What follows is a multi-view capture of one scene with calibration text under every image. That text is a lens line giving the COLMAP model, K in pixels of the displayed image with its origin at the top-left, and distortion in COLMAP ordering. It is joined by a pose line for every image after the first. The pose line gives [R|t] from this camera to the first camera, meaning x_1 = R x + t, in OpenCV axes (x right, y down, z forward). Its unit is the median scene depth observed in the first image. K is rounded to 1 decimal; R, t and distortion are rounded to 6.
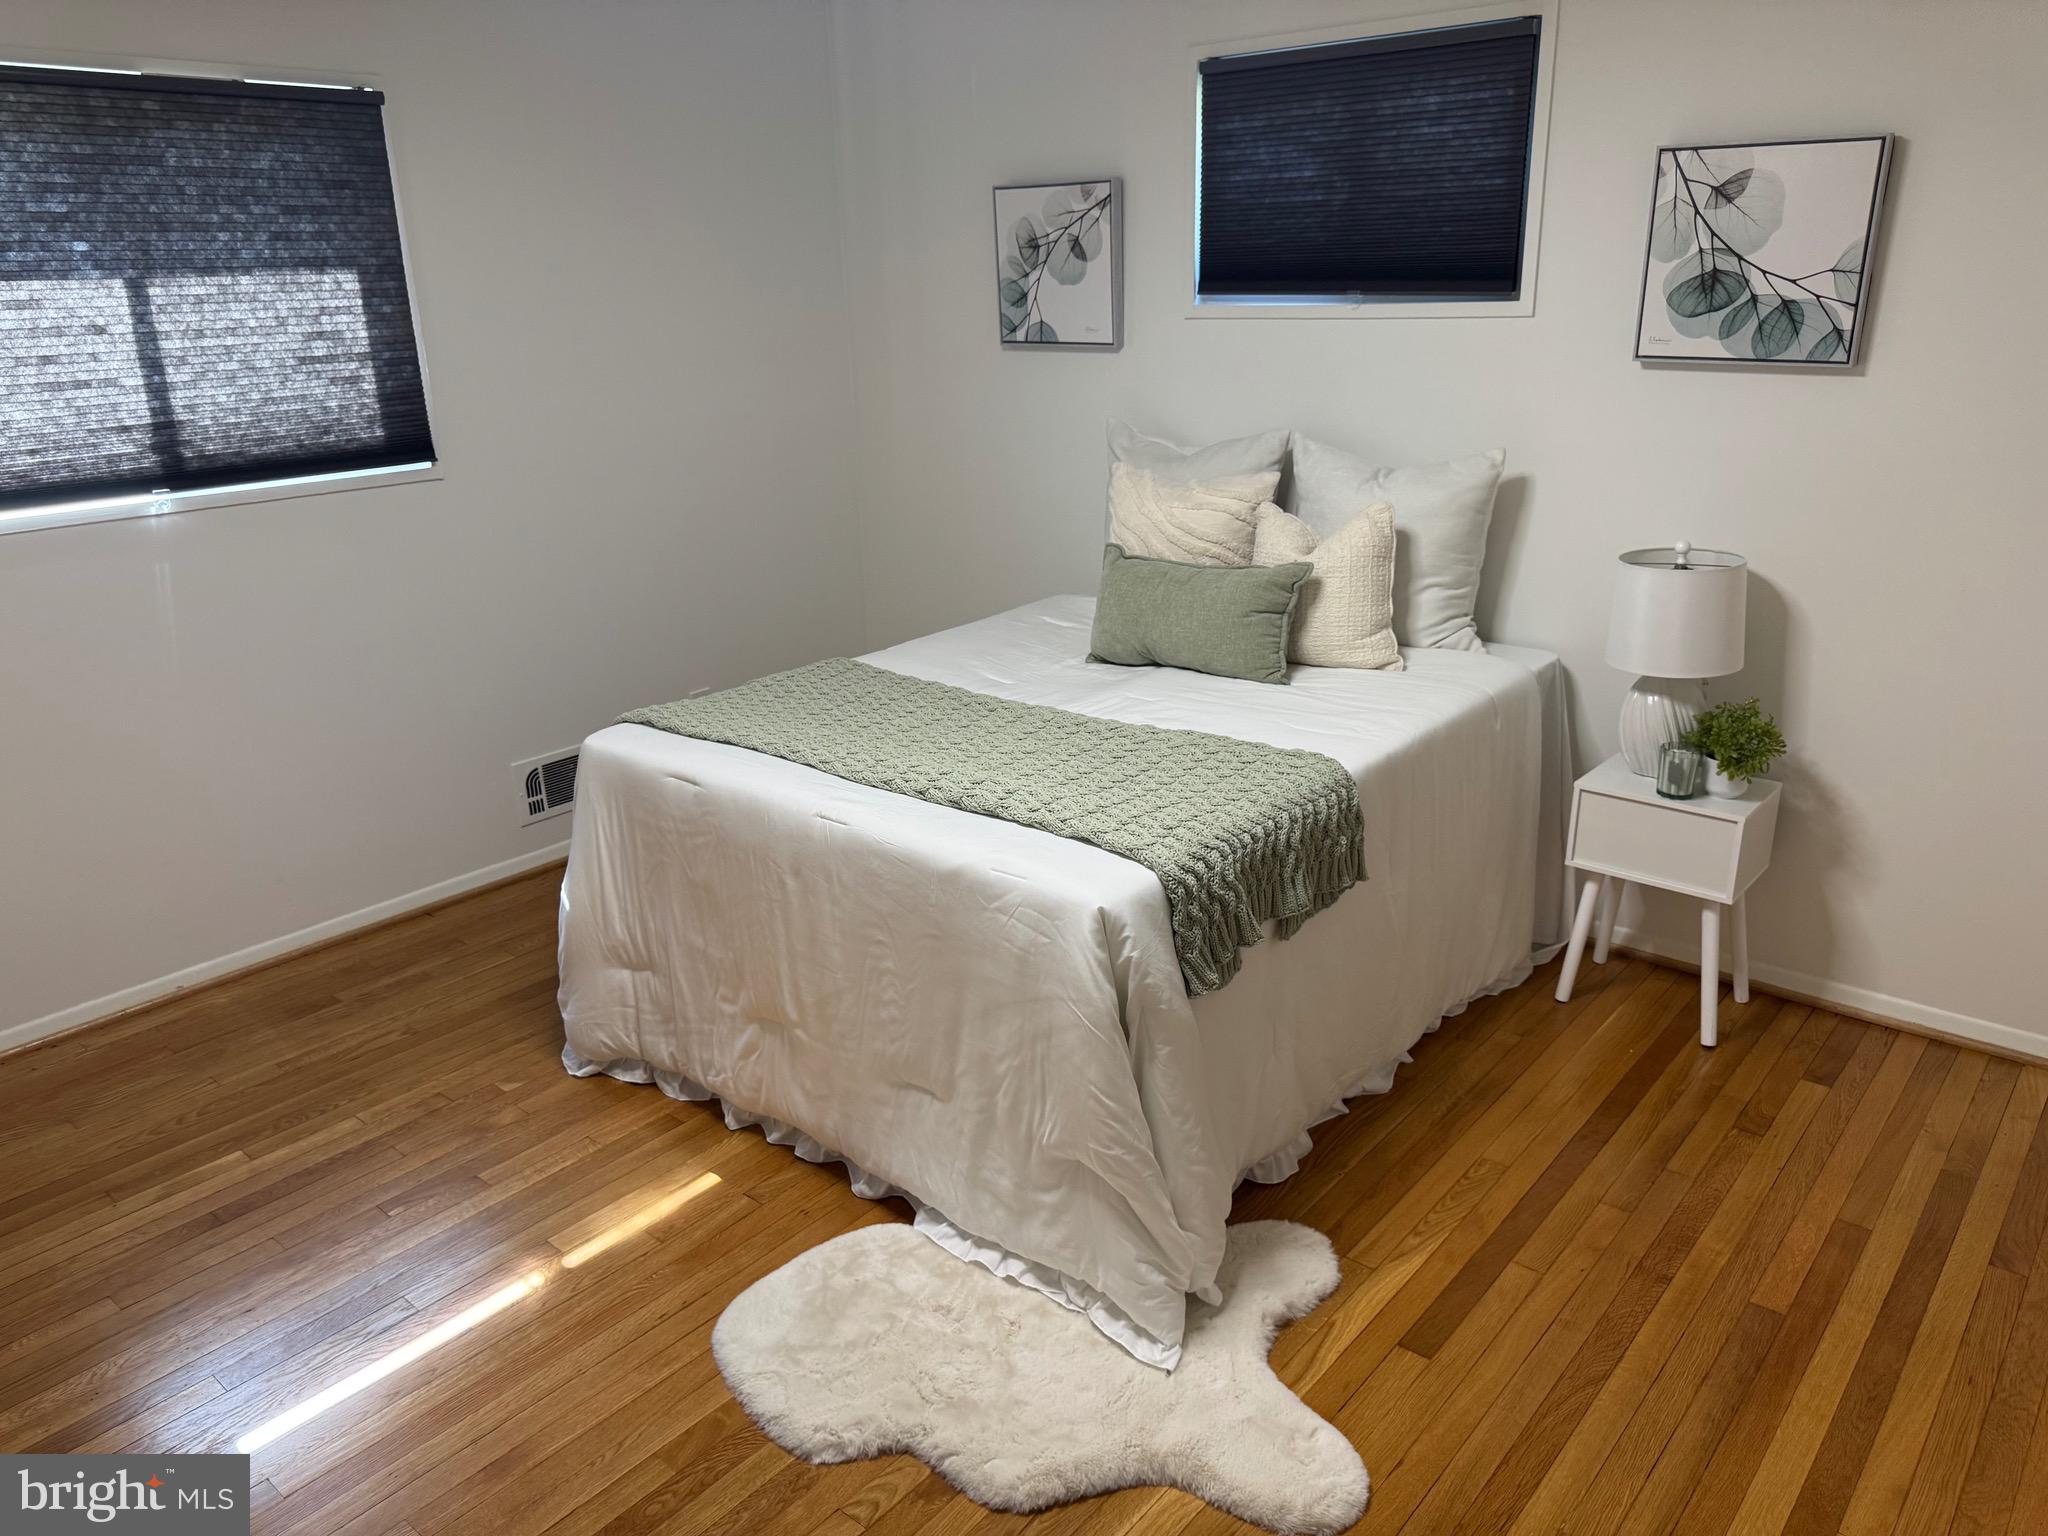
lens RADIAL K [[1456.5, 0, 1025.2], [0, 1456.5, 760.7], [0, 0, 1]] dist [0.098776, -0.125319]
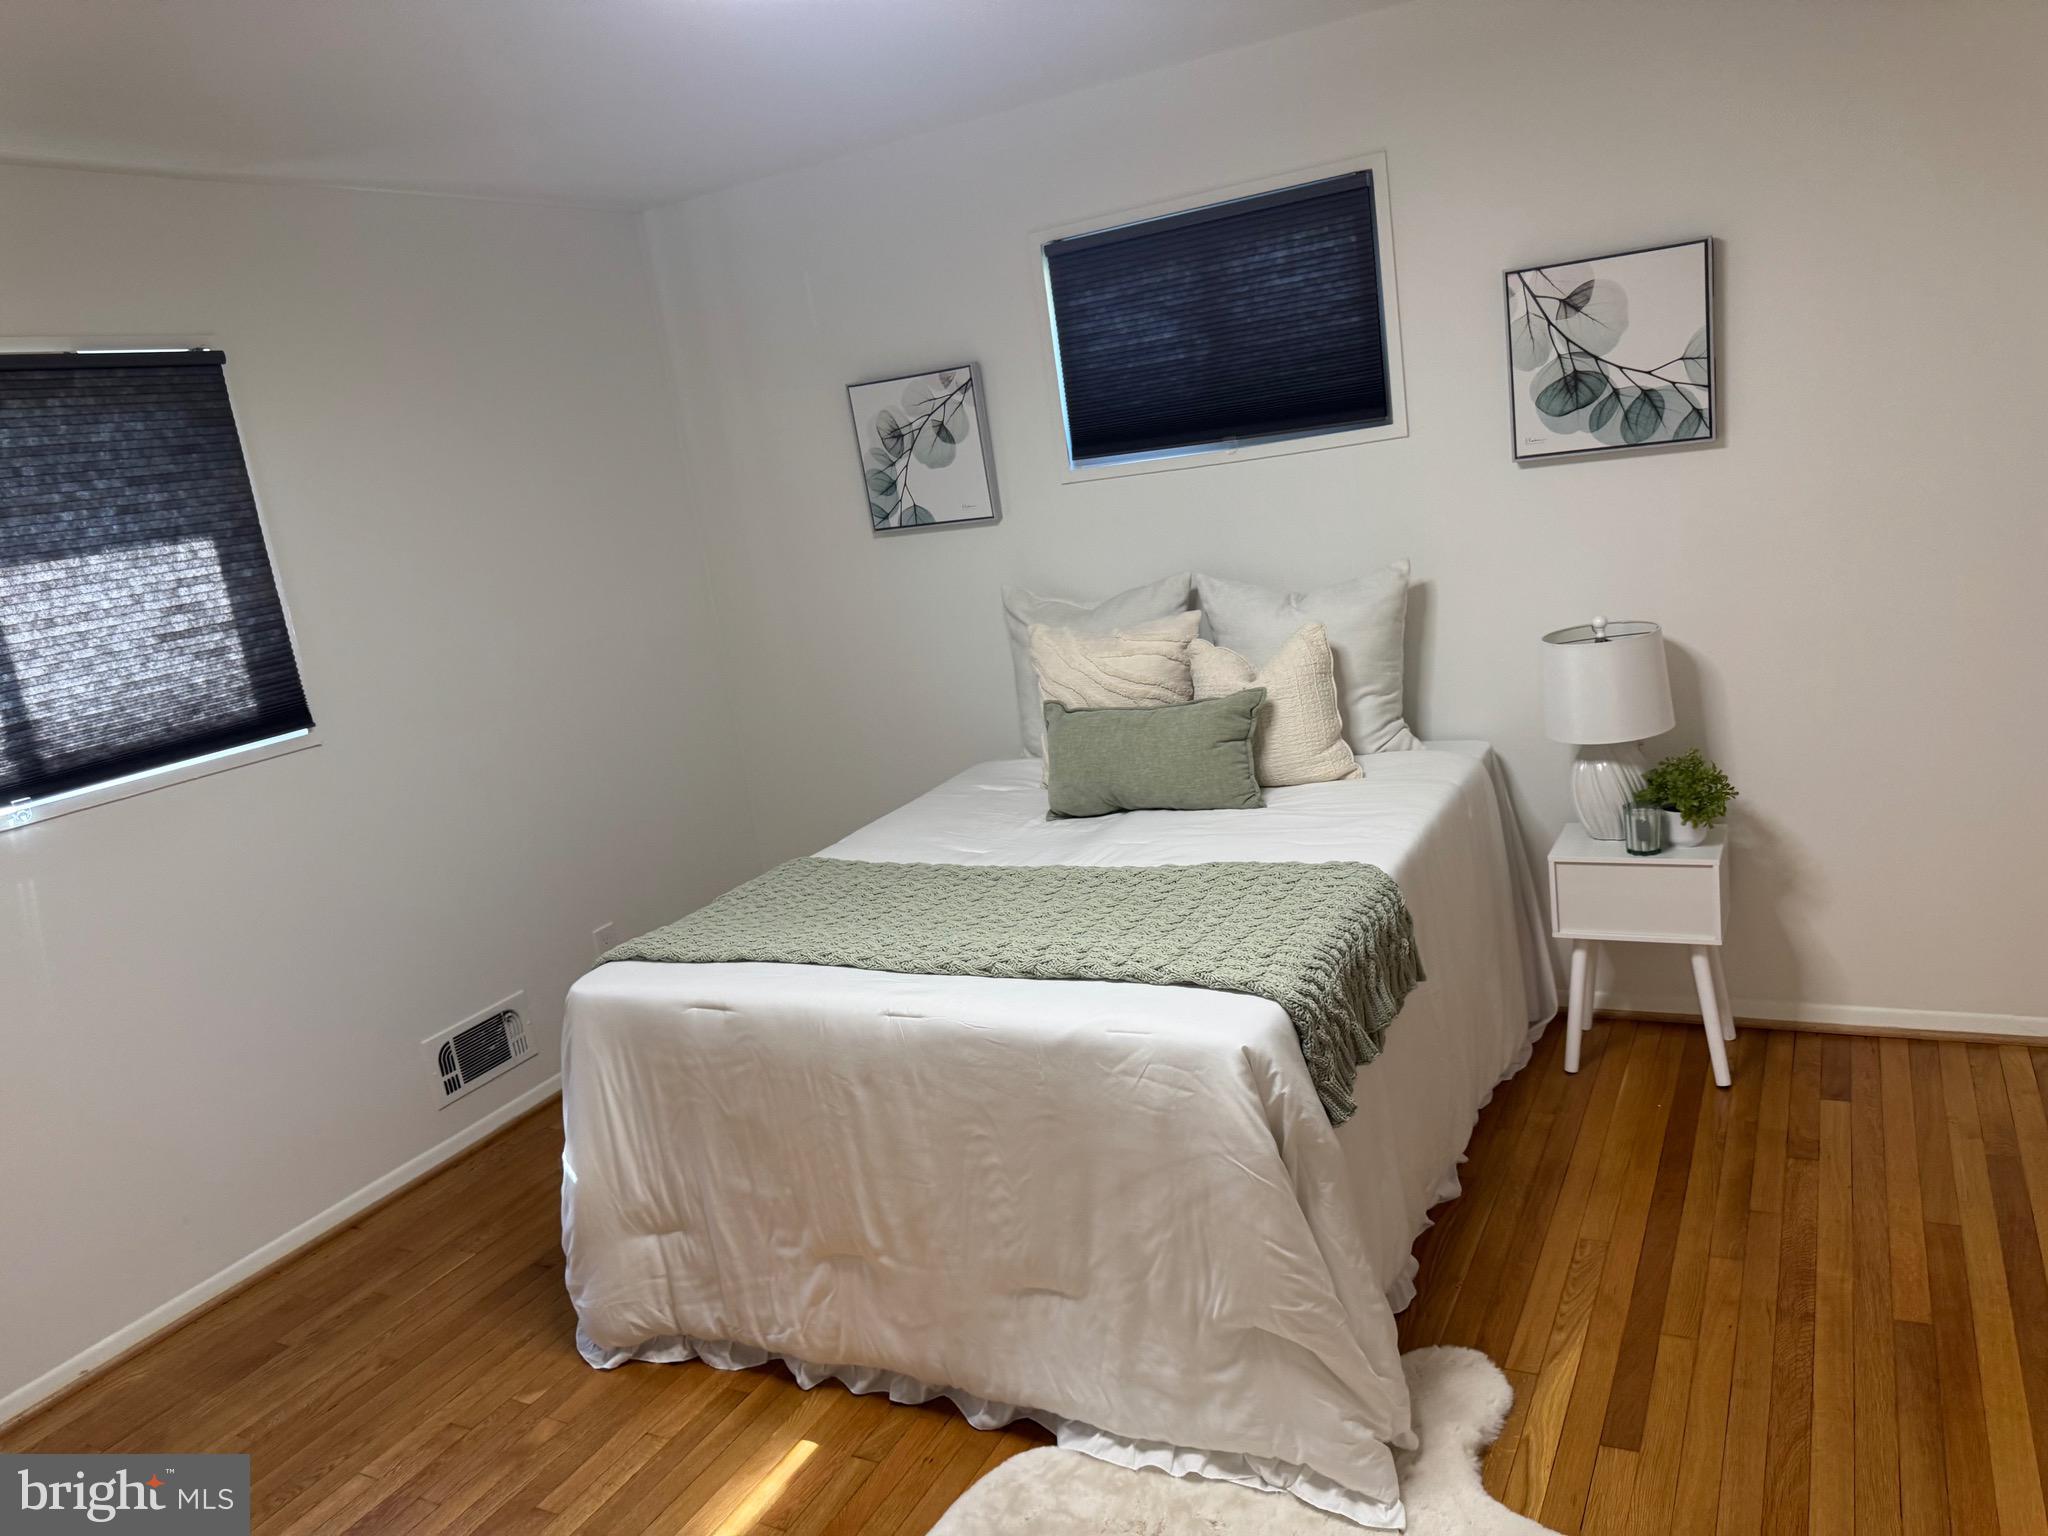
lens RADIAL K [[1435.4, 0, 1052.1], [0, 1435.4, 767.6], [0, 0, 1]] dist [0.077720, -0.110107]
pose [[0.971386, -0.155685, 0.179365, -0.144526], [0.176589, 0.978442, -0.107086, 0.000872], [-0.158827, 0.135695, 0.977937, 0.054504]]
